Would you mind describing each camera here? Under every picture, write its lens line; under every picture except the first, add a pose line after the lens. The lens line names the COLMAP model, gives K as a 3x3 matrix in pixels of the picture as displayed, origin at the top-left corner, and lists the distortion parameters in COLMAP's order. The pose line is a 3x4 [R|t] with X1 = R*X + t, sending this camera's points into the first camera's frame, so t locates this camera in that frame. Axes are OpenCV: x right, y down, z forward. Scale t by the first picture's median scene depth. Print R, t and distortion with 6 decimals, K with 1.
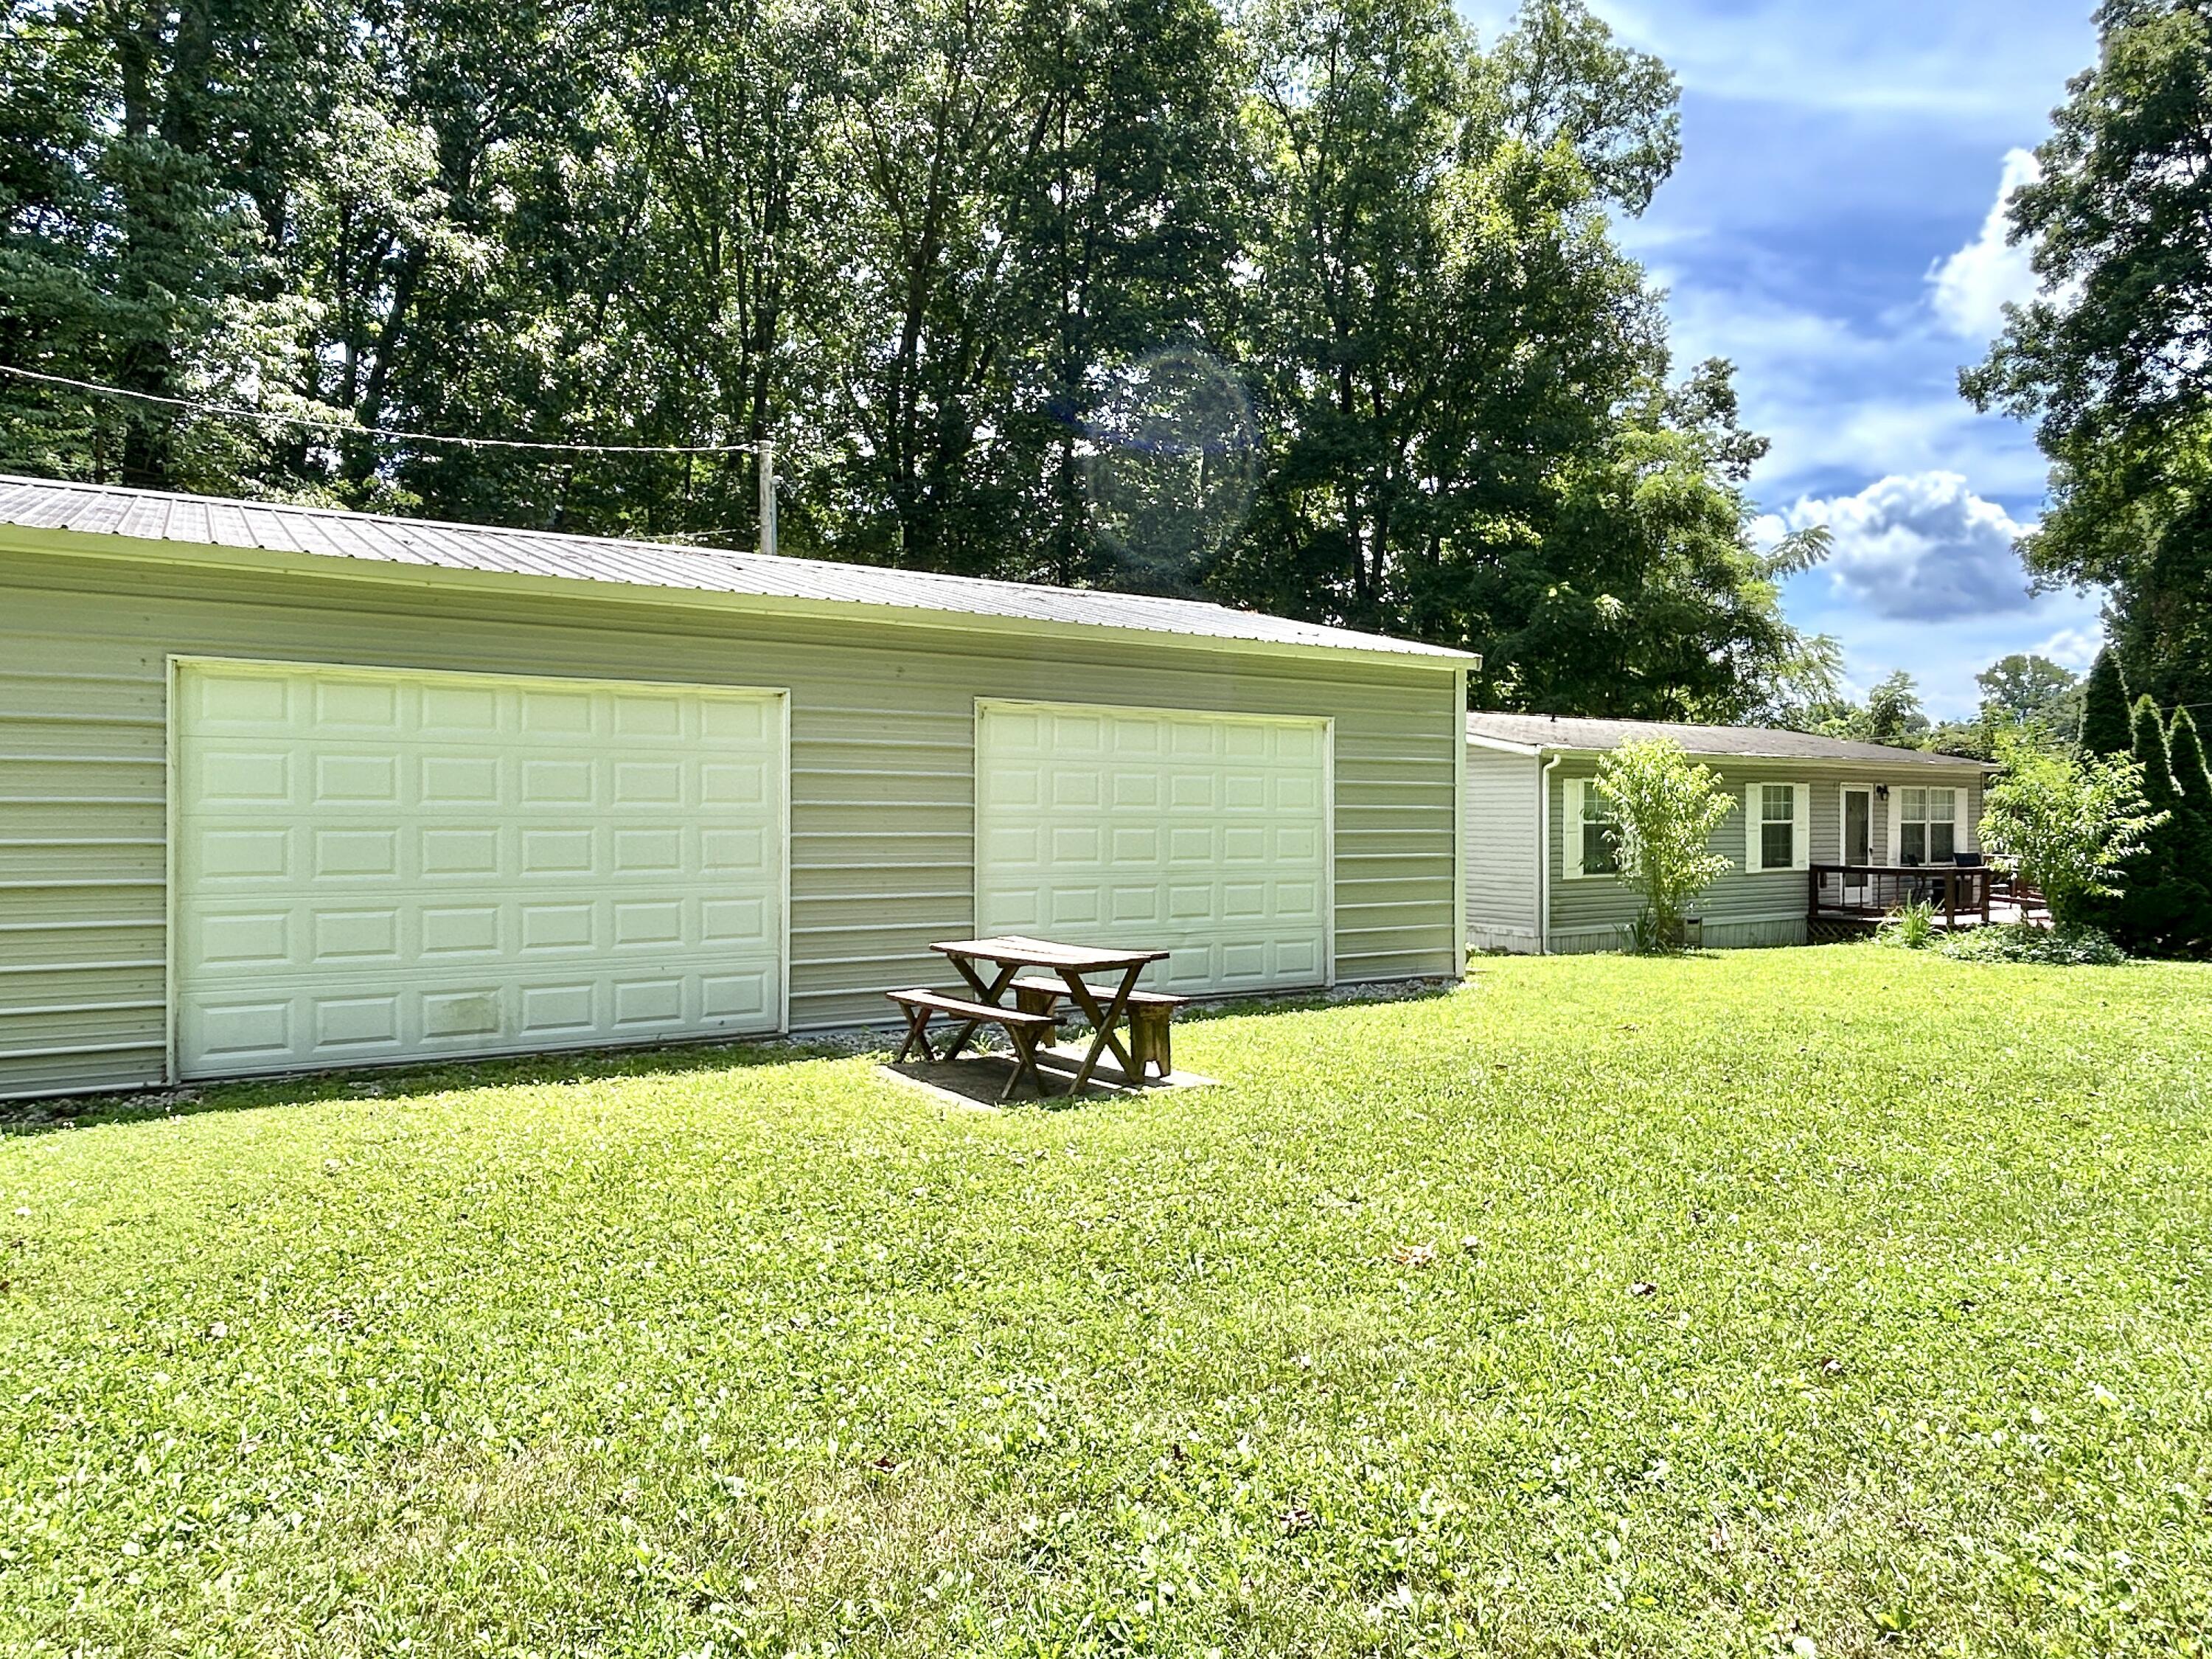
lens RADIAL K [[1417.9, 0, 1059.8], [0, 1417.9, 820.5], [0, 0, 1]] dist [-0.033853, 0.027643]
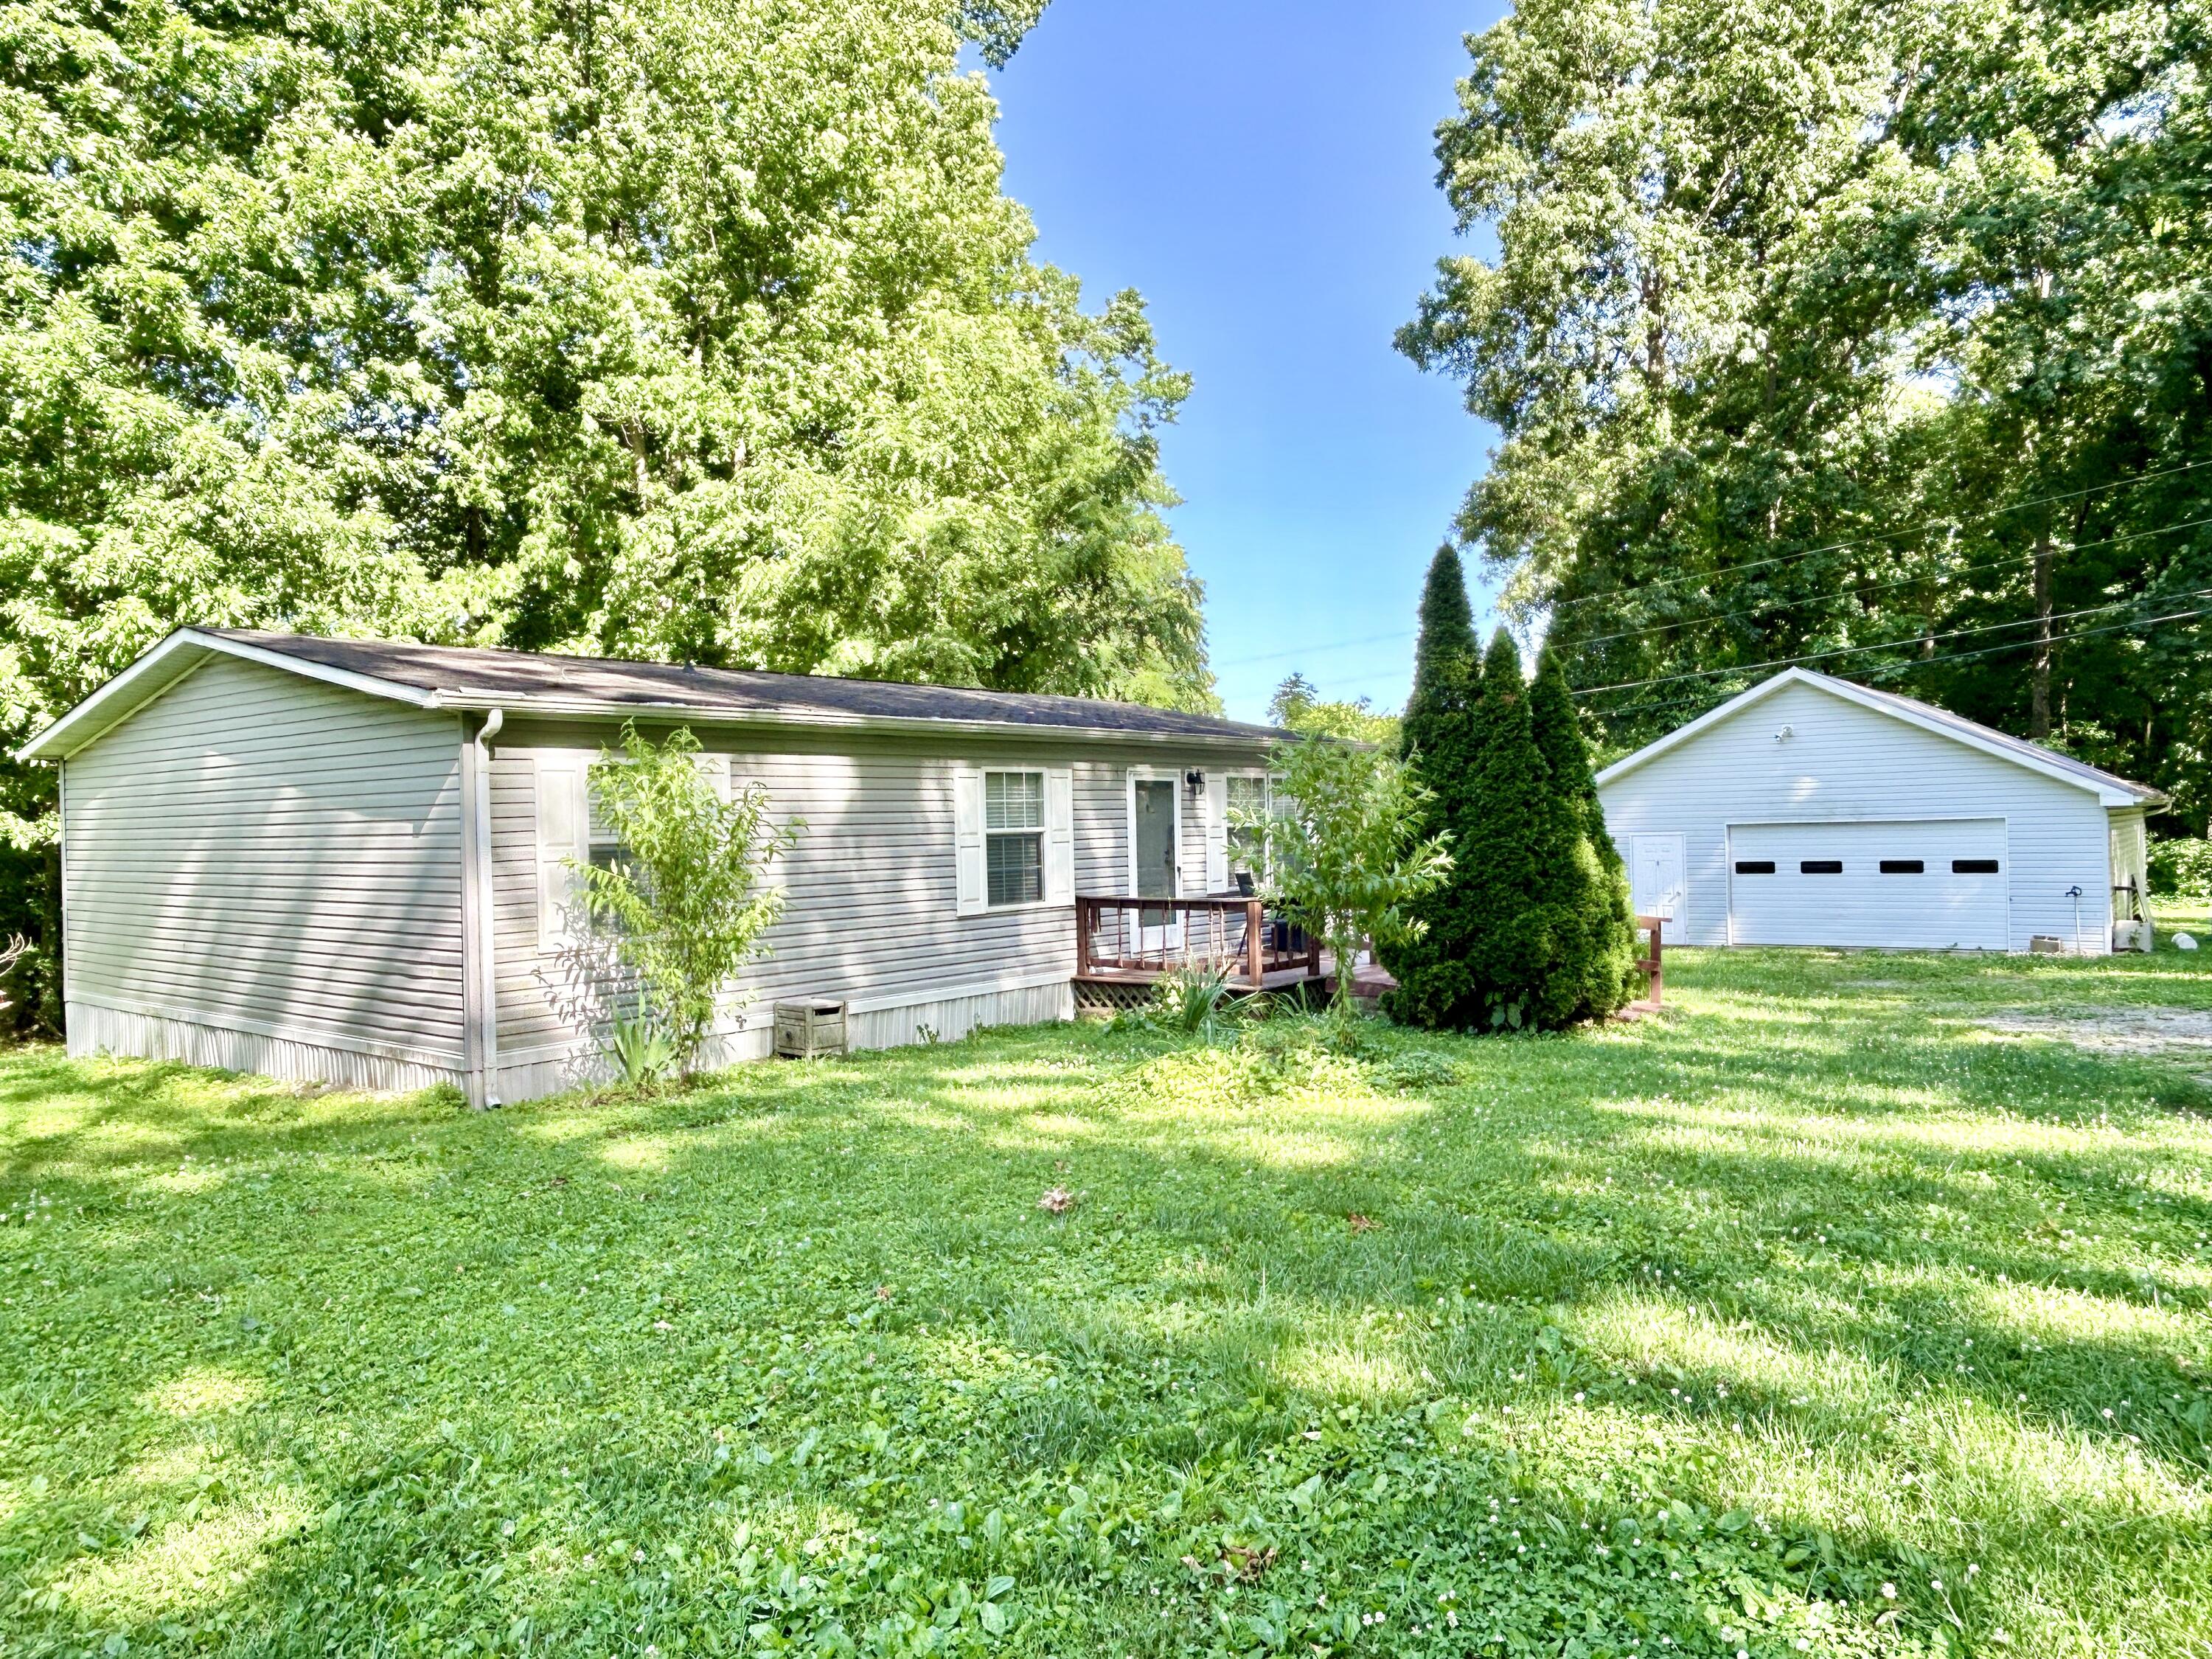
lens RADIAL K [[1505.4, 0, 1106.0], [0, 1505.4, 829.5], [0, 0, 1]] dist [0.000847, 0.000045]
pose [[0.941876, -0.021522, 0.335271, 0.287291], [0.022365, 0.999749, 0.001347, 0.000703], [-0.335216, 0.006230, 0.942121, 0.321110]]
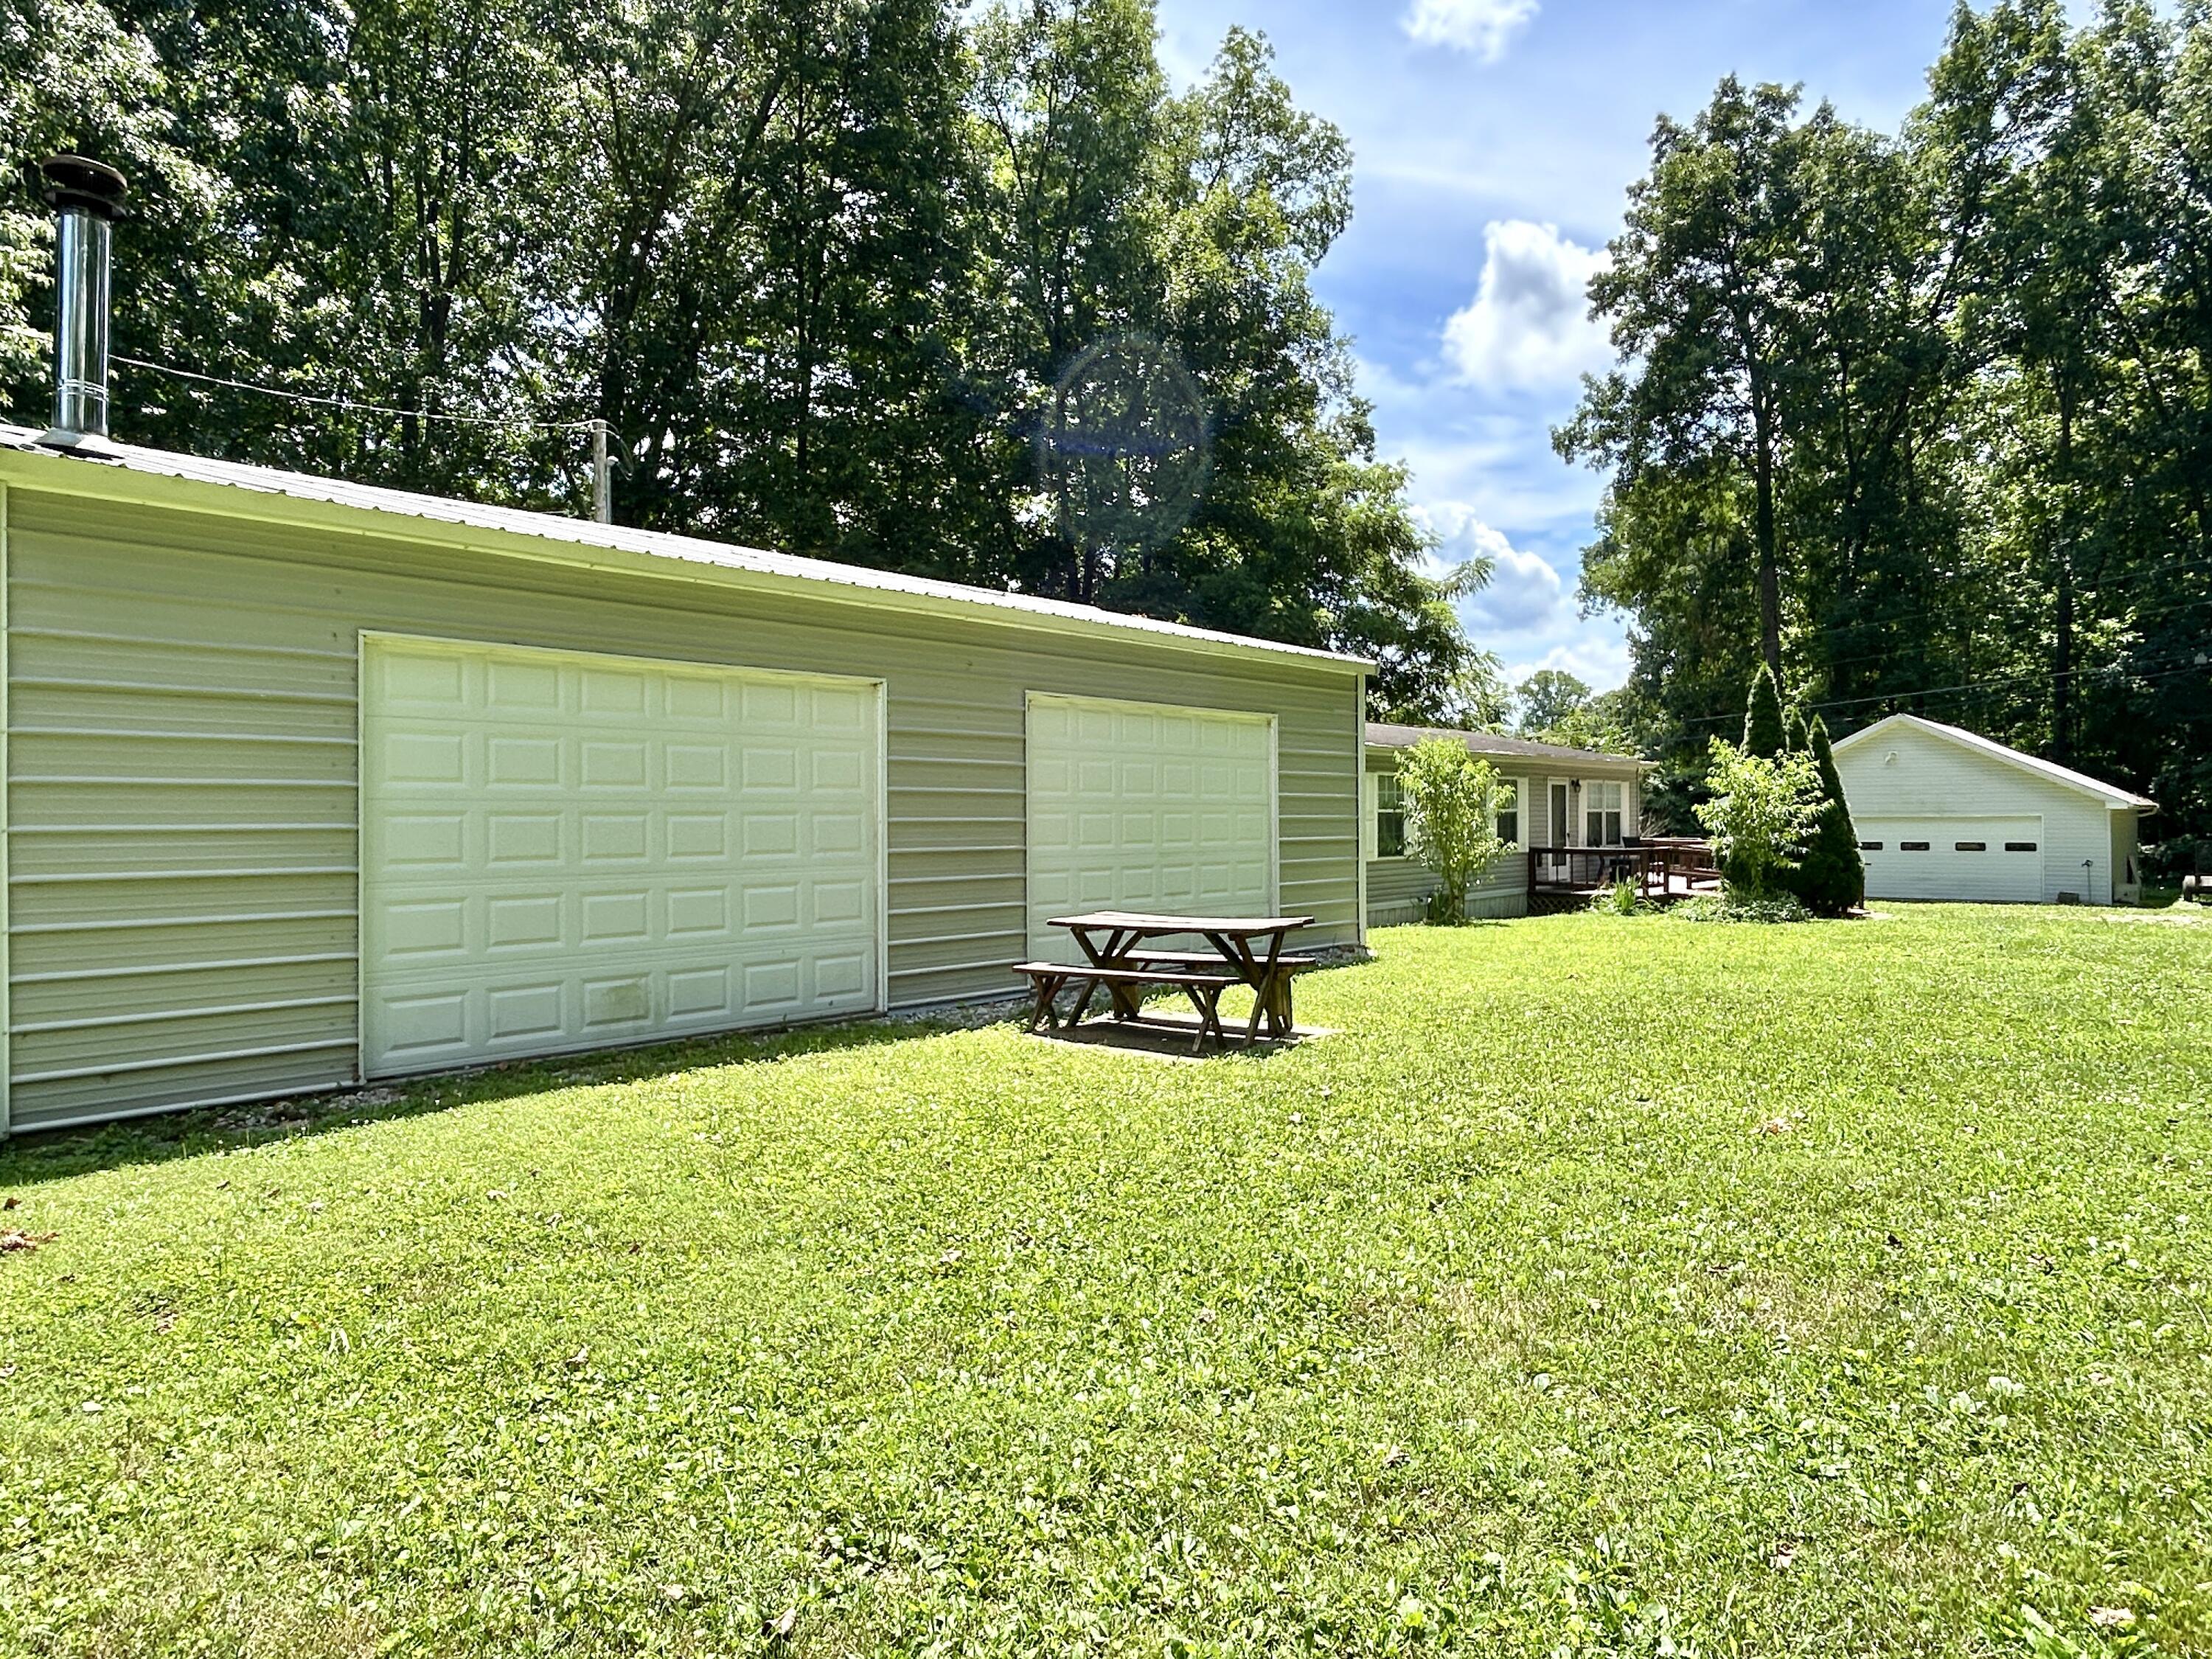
lens RADIAL K [[1417.9, 0, 1059.8], [0, 1417.9, 820.5], [0, 0, 1]] dist [-0.033853, 0.027643]
pose [[0.960888, -0.005928, 0.276875, -0.146990], [0.005368, 0.999982, 0.002779, 0.003440], [-0.276887, -0.001184, 0.960902, -0.014099]]
